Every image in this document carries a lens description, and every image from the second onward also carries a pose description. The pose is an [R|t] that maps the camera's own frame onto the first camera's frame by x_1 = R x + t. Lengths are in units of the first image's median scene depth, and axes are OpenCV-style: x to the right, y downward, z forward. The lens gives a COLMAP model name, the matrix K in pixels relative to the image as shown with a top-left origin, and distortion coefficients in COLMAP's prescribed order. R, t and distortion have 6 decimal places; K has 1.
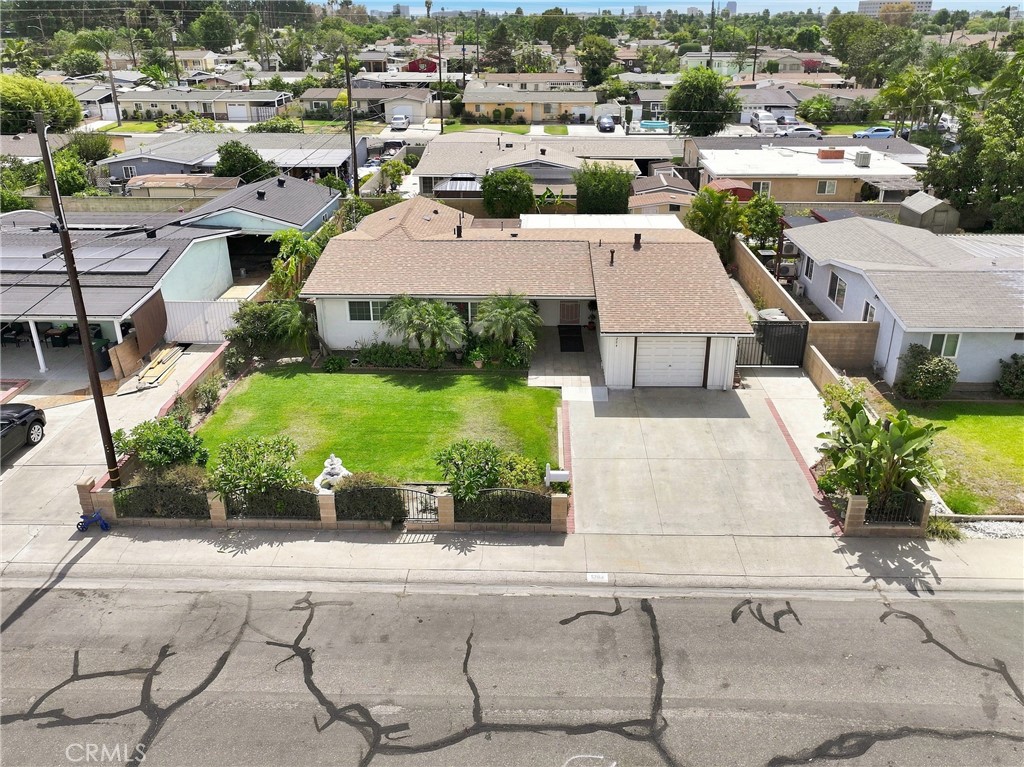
lens RADIAL K [[733.5, 0, 519.2], [0, 733.5, 320.8], [0, 0, 1]] dist [0.004202, 0.002898]
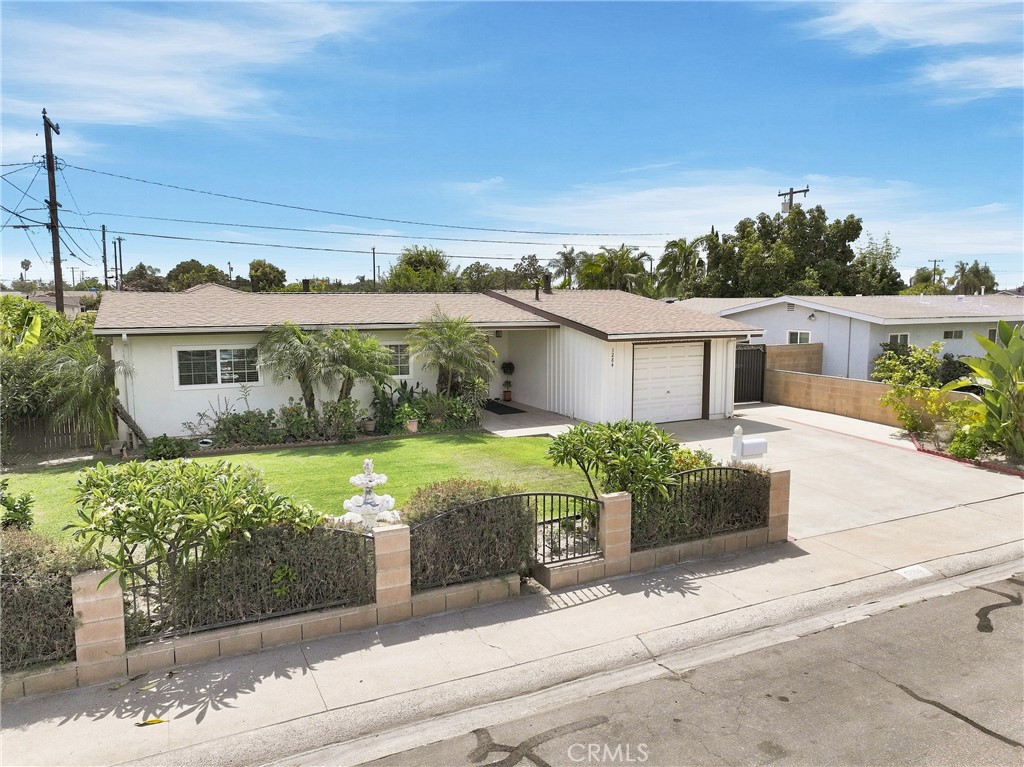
lens RADIAL K [[720.2, 0, 510.5], [0, 720.2, 377.8], [0, 0, 1]] dist [0.005646, 0.010076]
pose [[0.881844, -0.049558, 0.468930, -0.405629], [0.177947, 0.955908, -0.233613, 0.267729], [-0.436677, 0.289455, 0.851780, 0.587278]]
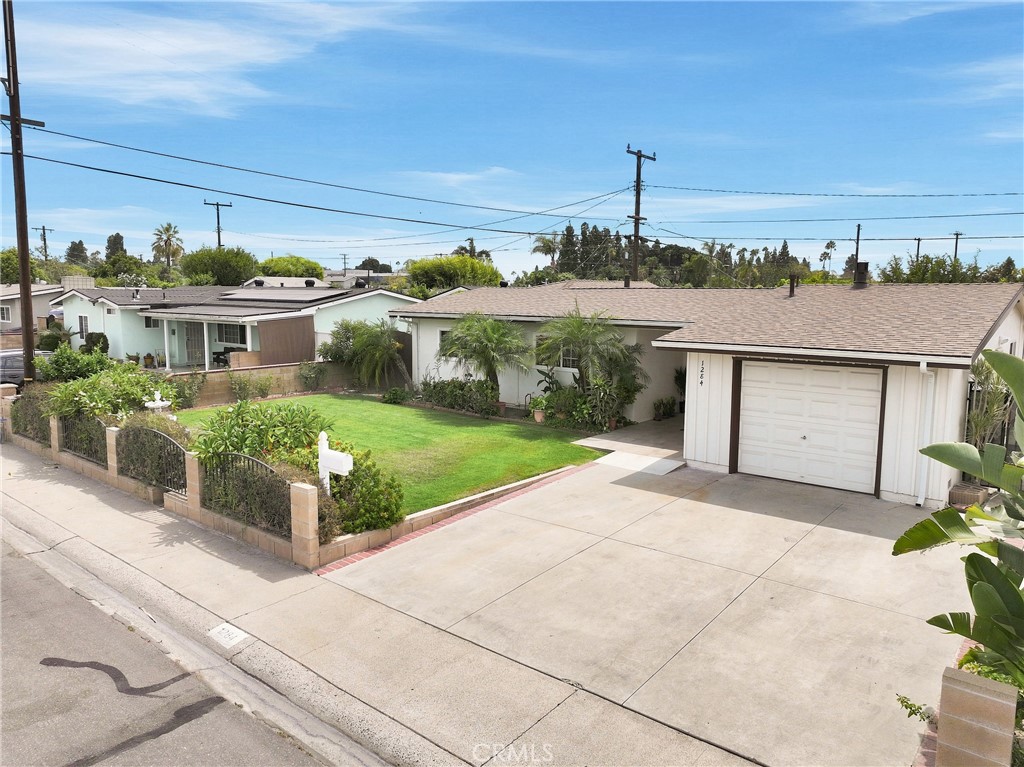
lens RADIAL K [[720.2, 0, 510.5], [0, 720.2, 377.8], [0, 0, 1]] dist [0.005646, 0.010076]
pose [[0.783184, 0.082739, -0.616260, 0.483644], [-0.246703, 0.951107, -0.185831, 0.227133], [0.570754, 0.297573, 0.765304, 0.678418]]
